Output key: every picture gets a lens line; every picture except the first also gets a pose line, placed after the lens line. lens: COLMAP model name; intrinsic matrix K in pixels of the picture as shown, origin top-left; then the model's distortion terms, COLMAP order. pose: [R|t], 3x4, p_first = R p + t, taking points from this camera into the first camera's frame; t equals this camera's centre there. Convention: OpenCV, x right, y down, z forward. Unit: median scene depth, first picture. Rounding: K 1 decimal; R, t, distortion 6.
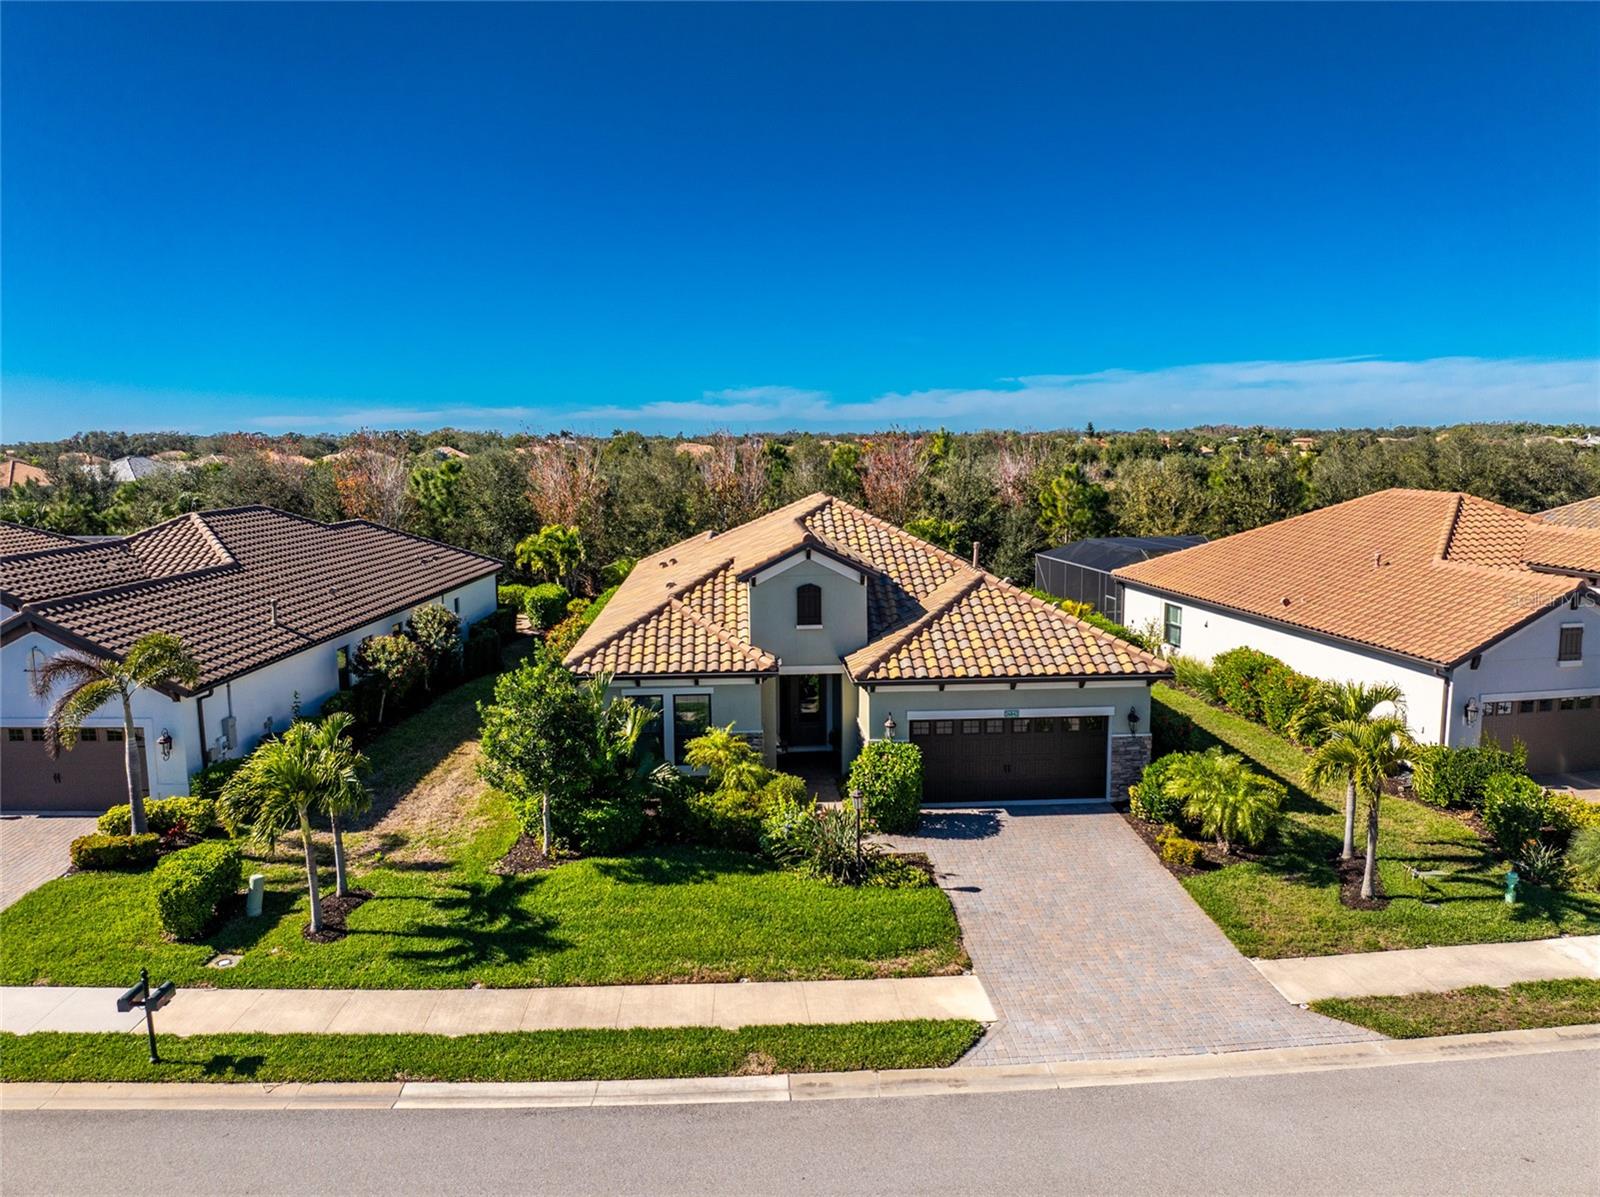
lens RADIAL K [[1128.0, 0, 800.0], [0, 1128.0, 598.5], [0, 0, 1]] dist [-0.038187, 0.001608]
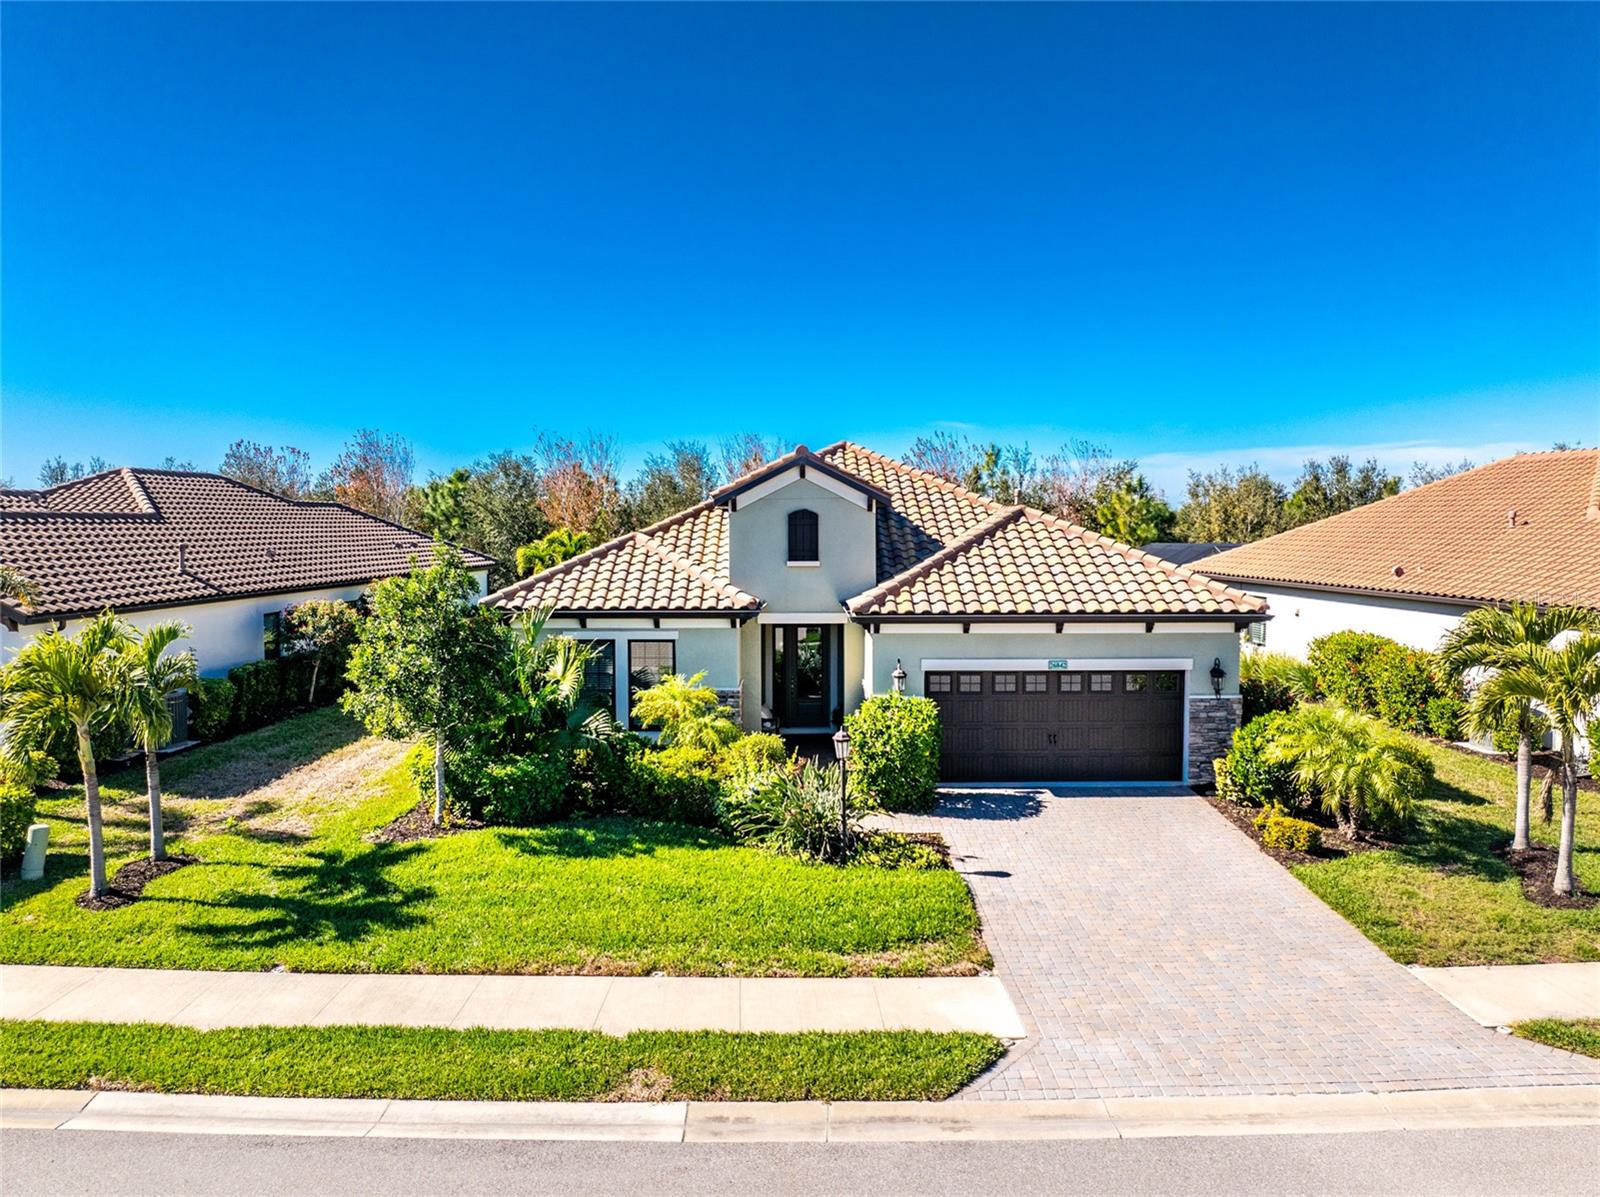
lens RADIAL K [[1127.3, 0, 800.0], [0, 1127.3, 598.5], [0, 0, 1]] dist [-0.058745, 0.034326]
pose [[0.998574, 0.010180, -0.052404, 0.060503], [-0.014012, 0.997212, -0.073287, 0.136386], [0.051512, 0.073917, 0.995933, 0.260004]]
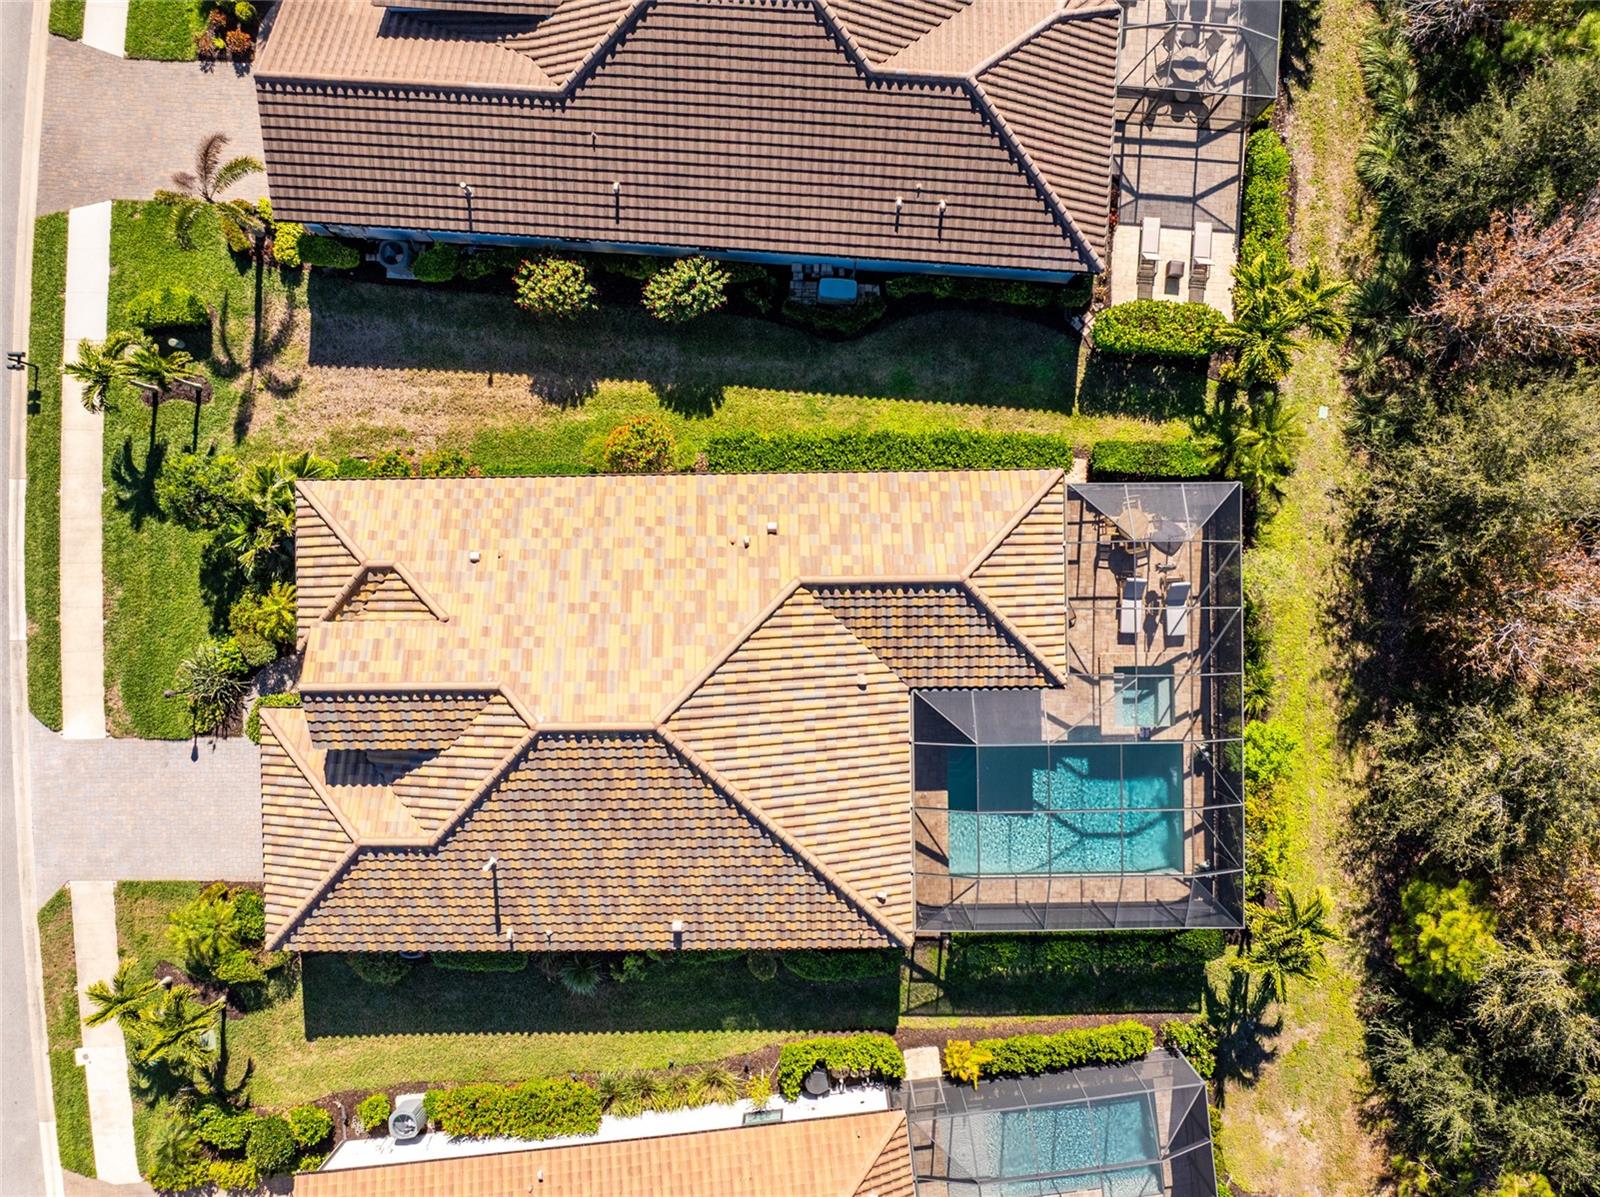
lens RADIAL K [[1128.0, 0, 800.0], [0, 1128.0, 598.5], [0, 0, 1]] dist [-0.038187, 0.001608]
pose [[-0.039794, 0.999179, 0.007602, -0.134600], [-0.140113, -0.013113, 0.990049, -1.535326], [0.989336, 0.038333, 0.140519, 1.661288]]
